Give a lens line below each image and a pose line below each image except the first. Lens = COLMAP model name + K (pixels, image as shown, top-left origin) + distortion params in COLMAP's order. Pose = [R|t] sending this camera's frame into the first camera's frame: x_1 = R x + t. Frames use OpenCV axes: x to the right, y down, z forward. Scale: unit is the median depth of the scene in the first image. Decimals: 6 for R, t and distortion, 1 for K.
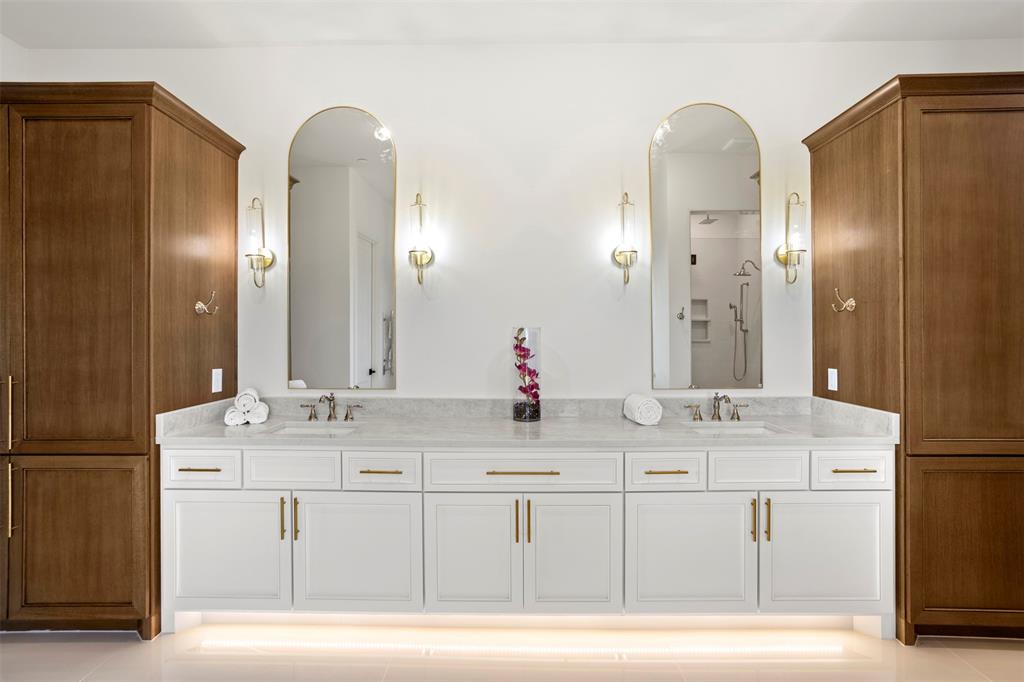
lens RADIAL K [[487.9, 0, 511.3], [0, 487.9, 339.4], [0, 0, 1]] dist [-0.001007, -0.000215]
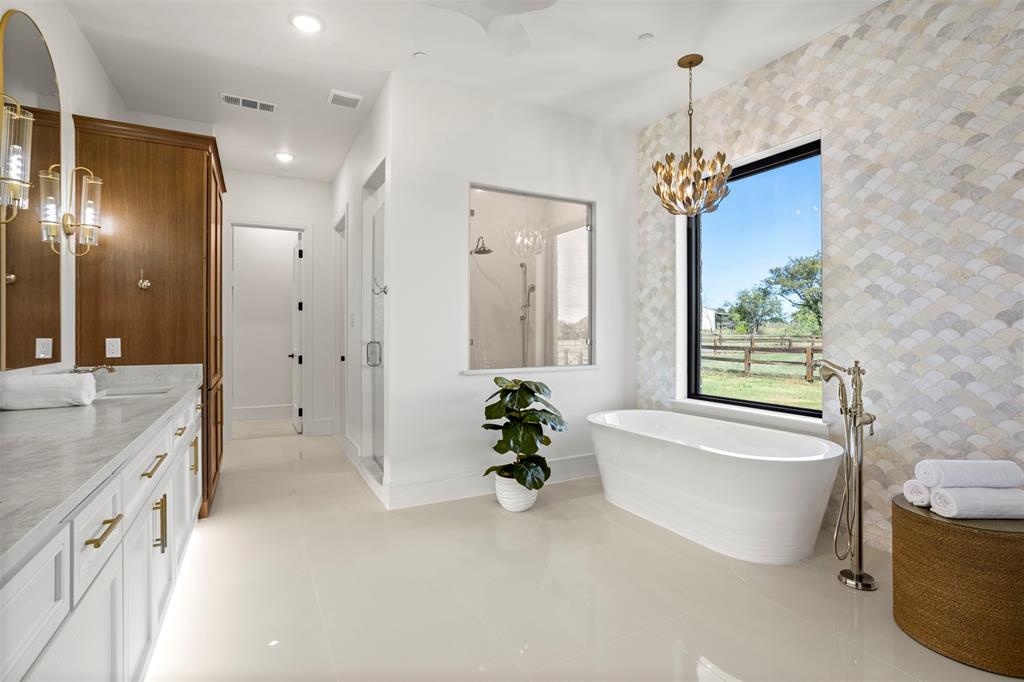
lens RADIAL K [[487.9, 0, 512.6], [0, 487.9, 333.1], [0, 0, 1]] dist [-0.001007, -0.000215]
pose [[-0.464414, -0.007273, 0.885588, -0.864025], [0.002342, 0.999953, 0.009441, 0.045138], [-0.885615, 0.006459, -0.464375, 0.785662]]
